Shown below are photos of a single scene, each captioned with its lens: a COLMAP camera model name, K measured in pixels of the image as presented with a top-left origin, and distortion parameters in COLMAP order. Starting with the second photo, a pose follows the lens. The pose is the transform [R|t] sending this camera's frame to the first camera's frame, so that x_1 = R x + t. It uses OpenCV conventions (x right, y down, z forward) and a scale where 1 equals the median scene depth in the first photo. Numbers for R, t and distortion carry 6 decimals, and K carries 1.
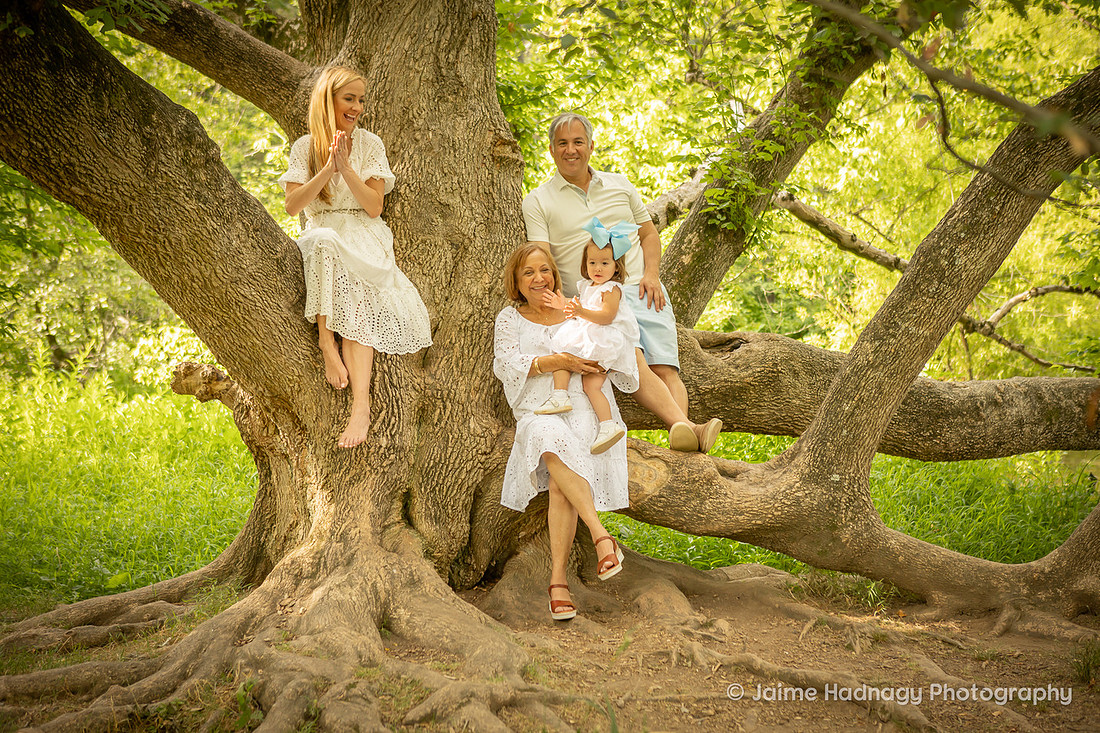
lens RADIAL K [[1680.4, 0, 556.5], [0, 1680.4, 370.2], [0, 0, 1]] dist [0.034955, 0.036428]
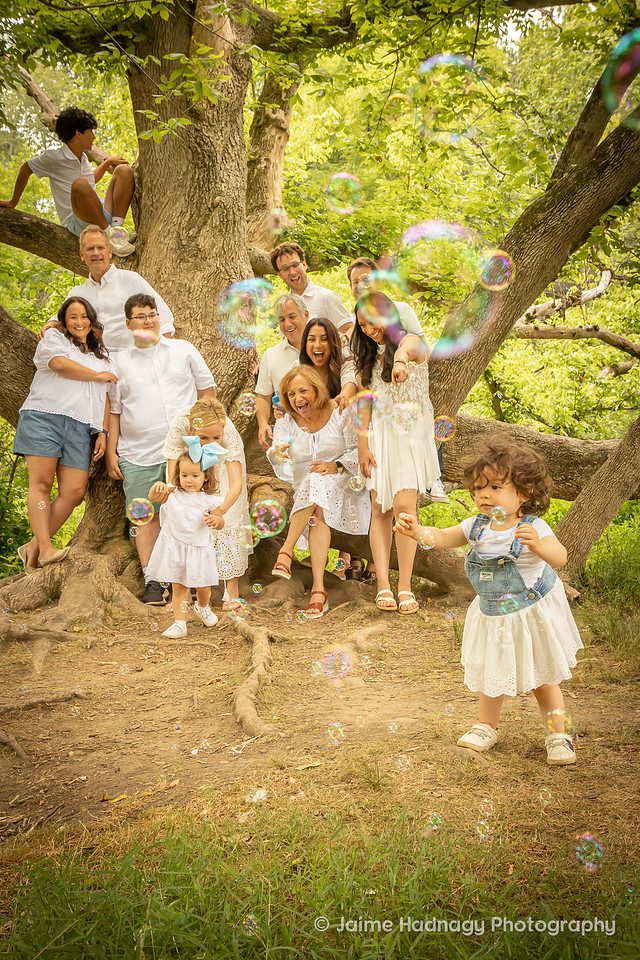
lens RADIAL K [[1055.0, 0, 320.0], [0, 1055.0, 480.0], [0, 0, 1]] dist [-0.052195, 0.034153]
pose [[0.913703, -0.030408, -0.405243, 0.443424], [0.018772, 0.999290, -0.032658, 0.072536], [0.405949, 0.022233, 0.913625, 0.202189]]
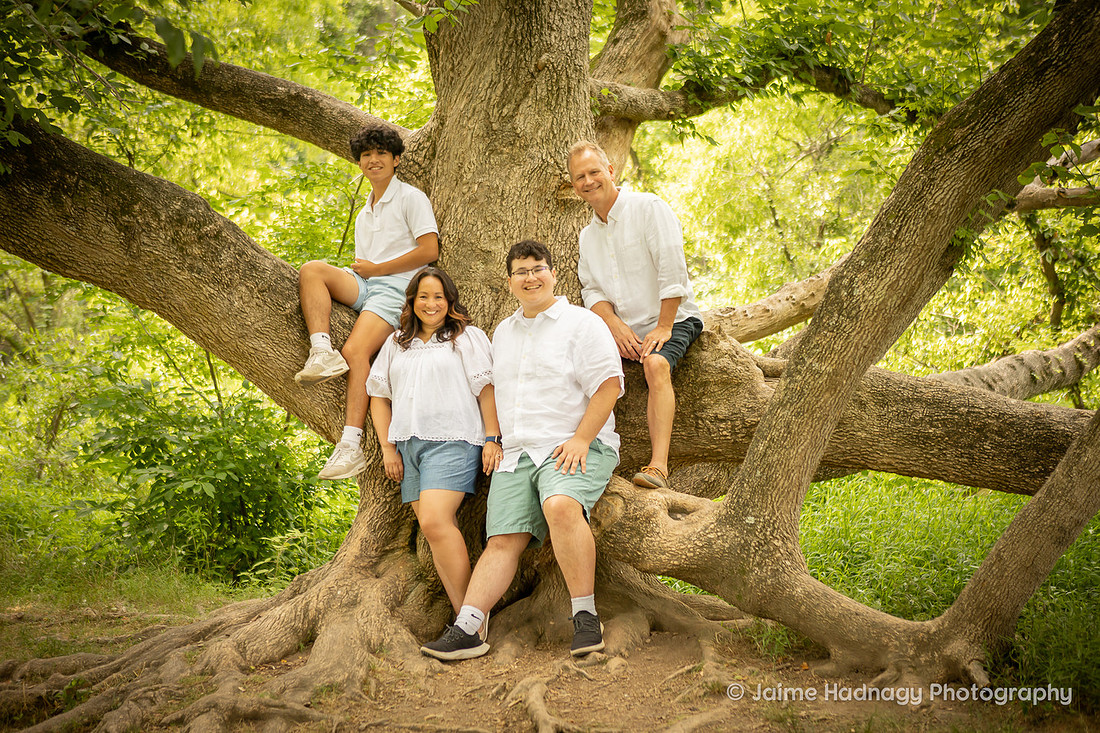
lens RADIAL K [[1751.3, 0, 553.8], [0, 1751.3, 358.6], [0, 0, 1]] dist [0.060698, 0.031028]
pose [[0.832414, -0.018242, -0.553854, 0.609816], [0.019652, 0.999801, -0.003394, -0.026581], [0.553806, -0.008059, 0.832607, 0.096804]]
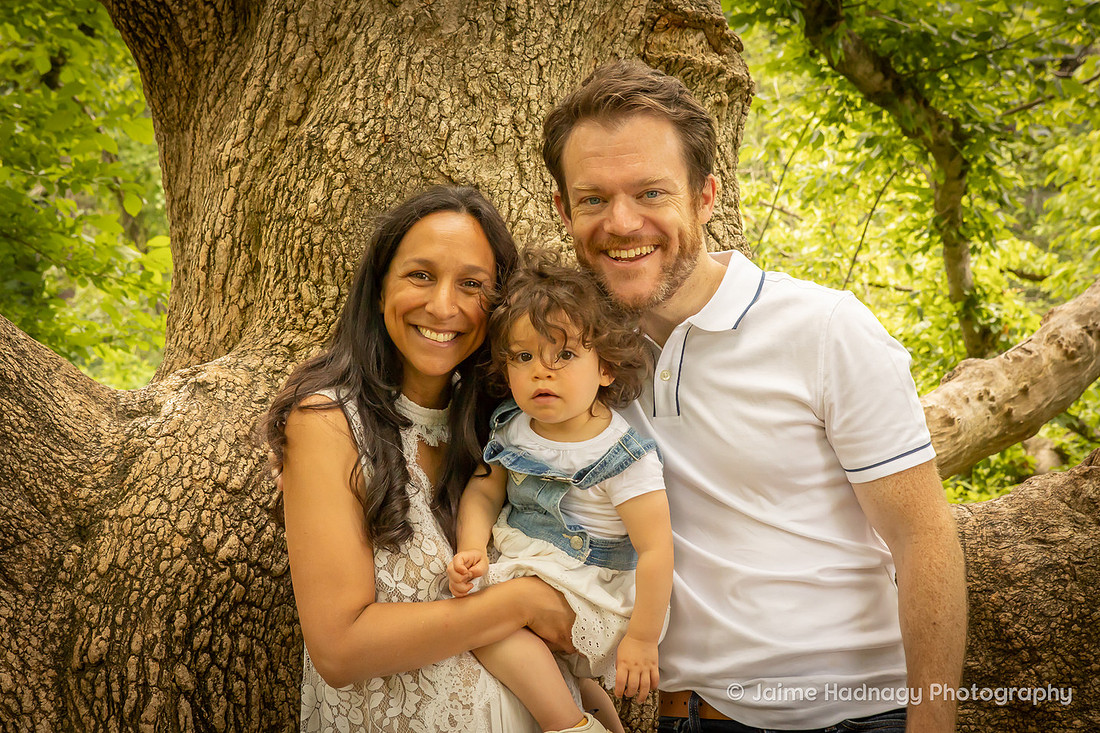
lens RADIAL K [[2056.0, 0, 550.0], [0, 2056.0, 366.5], [0, 0, 1]] dist [0.166607, -0.137825]
pose [[0.958468, 0.006235, -0.285132, 0.074151], [-0.025866, 0.997541, -0.065135, -0.035398], [0.284025, 0.069805, 0.956273, 0.625954]]
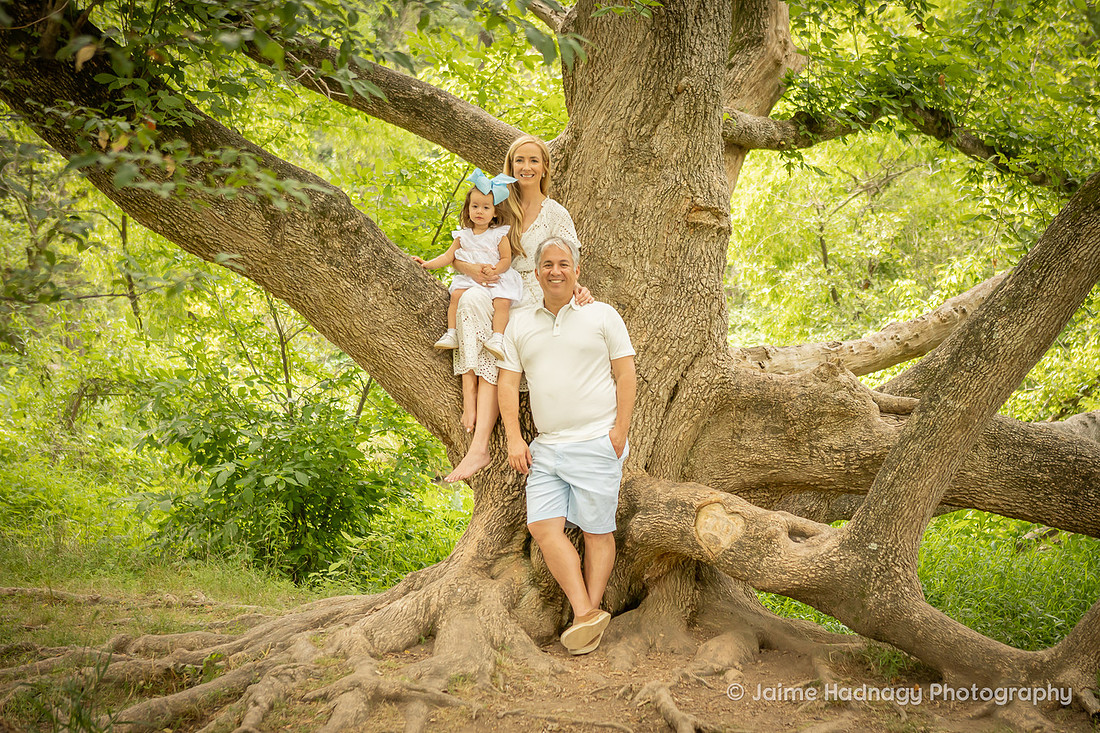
lens RADIAL K [[1902.5, 0, 648.9], [0, 1902.5, 419.8], [0, 0, 1]] dist [0.029176, -0.012604]
pose [[0.861945, 0.054570, -0.504056, 0.598715], [-0.056447, 0.998339, 0.011558, -0.016538], [0.503849, 0.018490, 0.863594, -0.049825]]
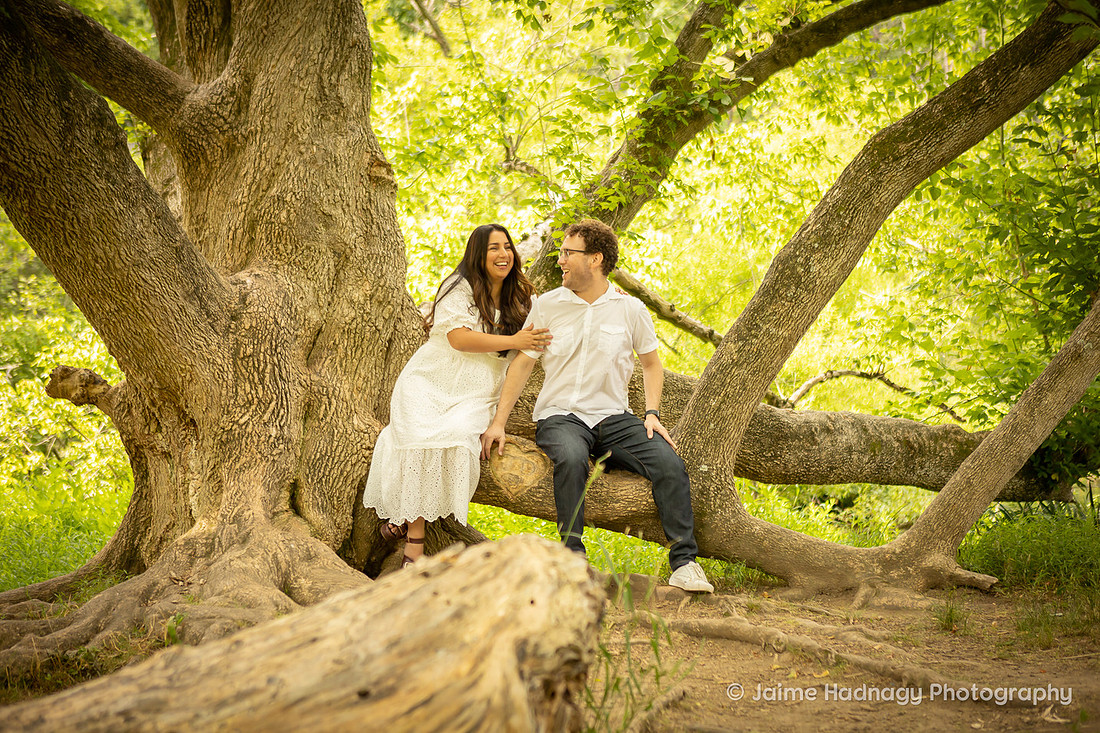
lens RADIAL K [[1688.3, 0, 558.2], [0, 1688.3, 369.1], [0, 0, 1]] dist [0.030871, 0.069651]
pose [[0.989059, 0.014682, 0.146791, -0.080564], [-0.000595, 0.995424, -0.095556, 0.100241], [-0.147522, 0.094423, 0.984541, -0.043609]]
